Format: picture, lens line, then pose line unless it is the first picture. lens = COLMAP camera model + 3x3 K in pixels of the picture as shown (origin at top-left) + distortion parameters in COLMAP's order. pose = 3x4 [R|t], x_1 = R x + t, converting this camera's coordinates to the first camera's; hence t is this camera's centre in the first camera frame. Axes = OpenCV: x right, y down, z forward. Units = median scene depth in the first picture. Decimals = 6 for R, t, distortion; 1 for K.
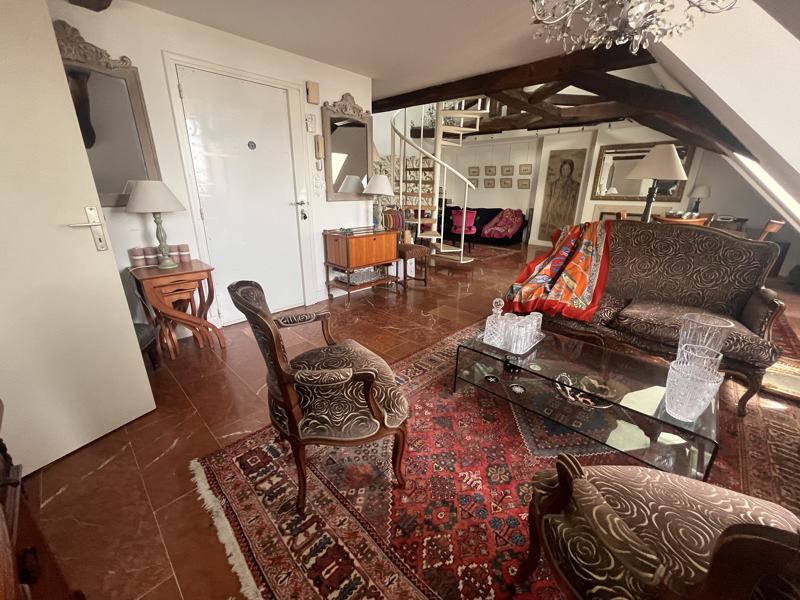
lens RADIAL K [[320.9, 0, 399.2], [0, 320.9, 300.0], [0, 0, 1]] dist [0.001147, 0.000021]
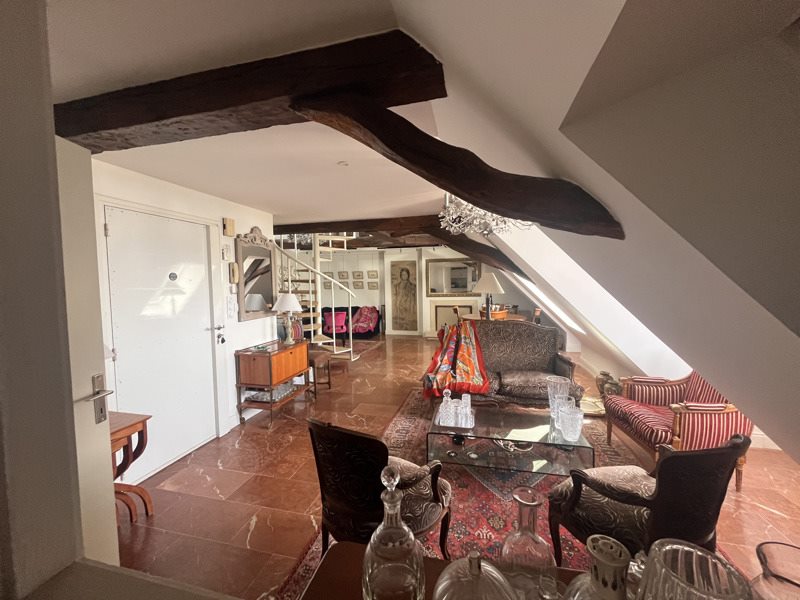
lens RADIAL K [[320.9, 0, 400.4], [0, 320.9, 300.6], [0, 0, 1]] dist [0.001147, 0.000021]
pose [[0.866062, -0.056393, 0.496745, -0.277997], [0.188438, 0.957155, -0.219876, -0.055145], [-0.463063, 0.284032, 0.839582, -0.090071]]
